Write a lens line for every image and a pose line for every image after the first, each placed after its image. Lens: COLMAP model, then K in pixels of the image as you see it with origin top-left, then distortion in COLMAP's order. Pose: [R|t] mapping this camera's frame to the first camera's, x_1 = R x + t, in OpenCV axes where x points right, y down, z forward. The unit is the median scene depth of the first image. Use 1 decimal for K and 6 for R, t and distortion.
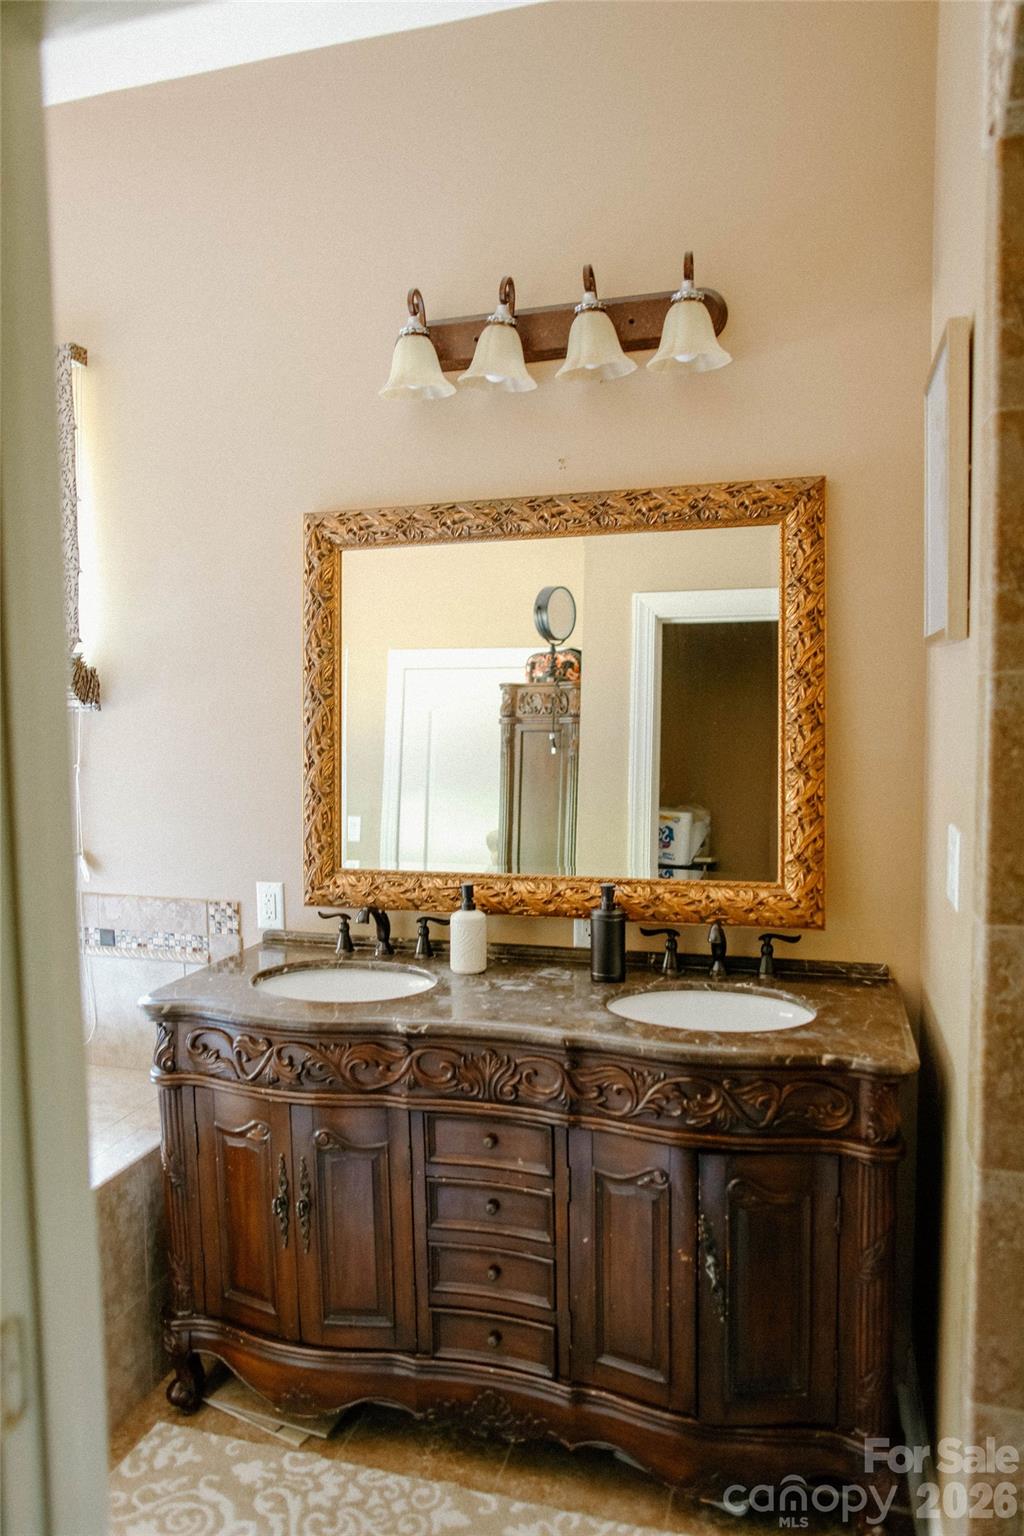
lens RADIAL K [[1056.2, 0, 498.1], [0, 1056.2, 774.7], [0, 0, 1]] dist [-0.064177, 0.066830]
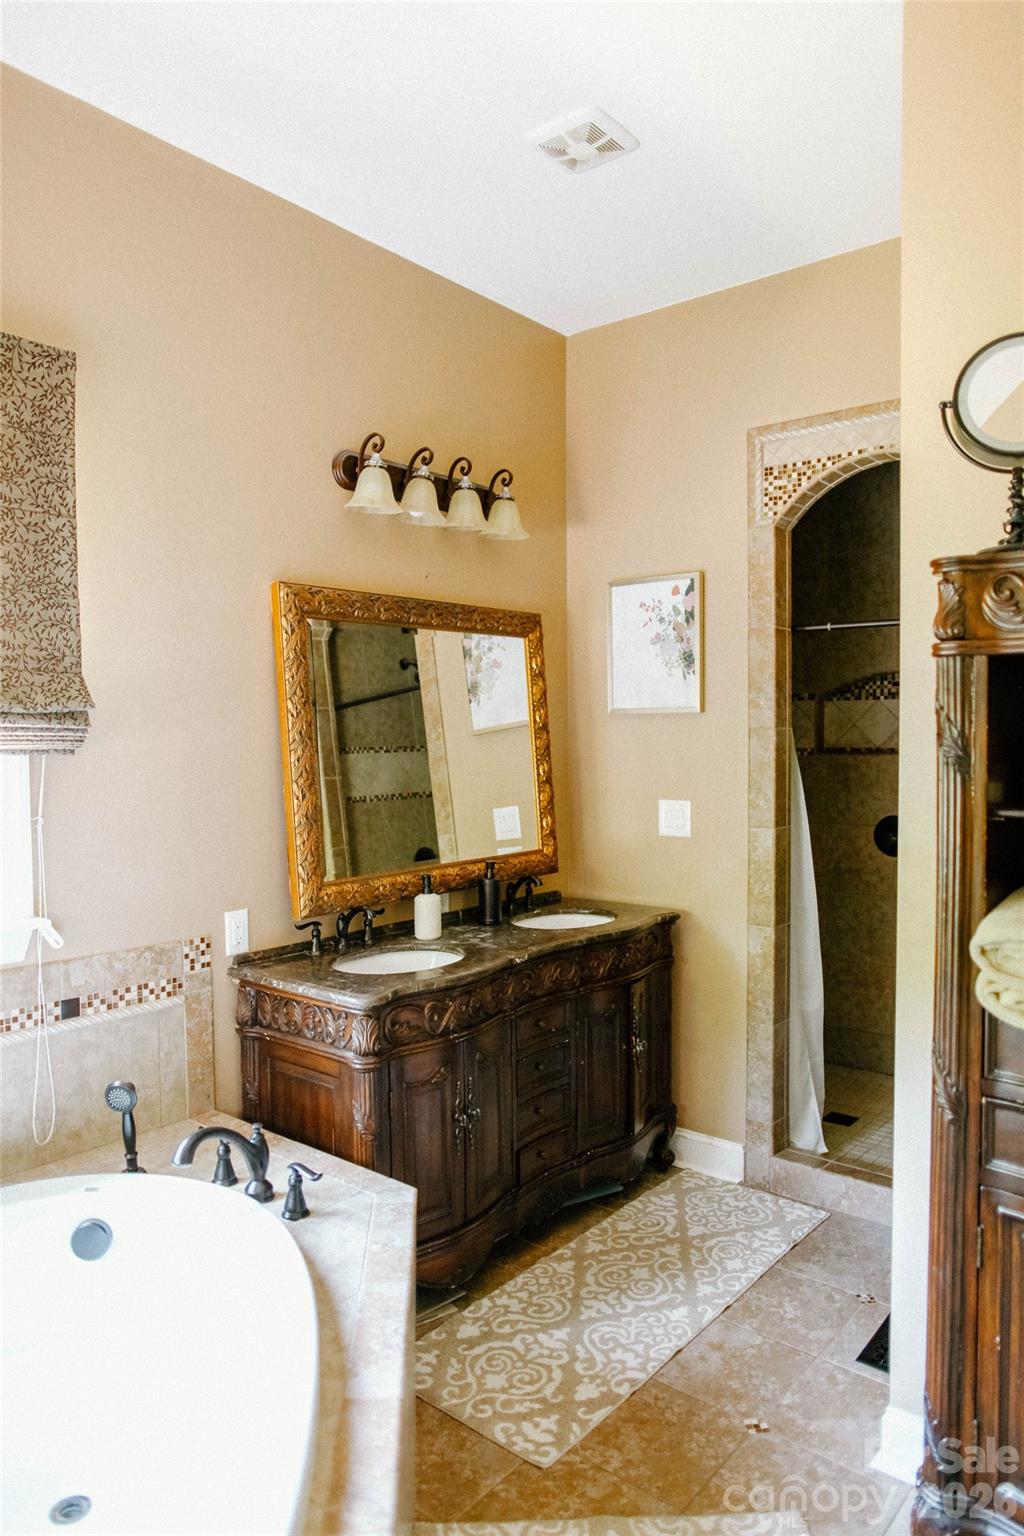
lens RADIAL K [[1056.2, 0, 498.1], [0, 1056.2, 774.7], [0, 0, 1]] dist [-0.064177, 0.066830]
pose [[0.384280, -0.026331, 0.922841, -1.101740], [0.071591, 0.997433, -0.001351, -0.016638], [-0.920437, 0.066586, 0.385179, 0.324744]]
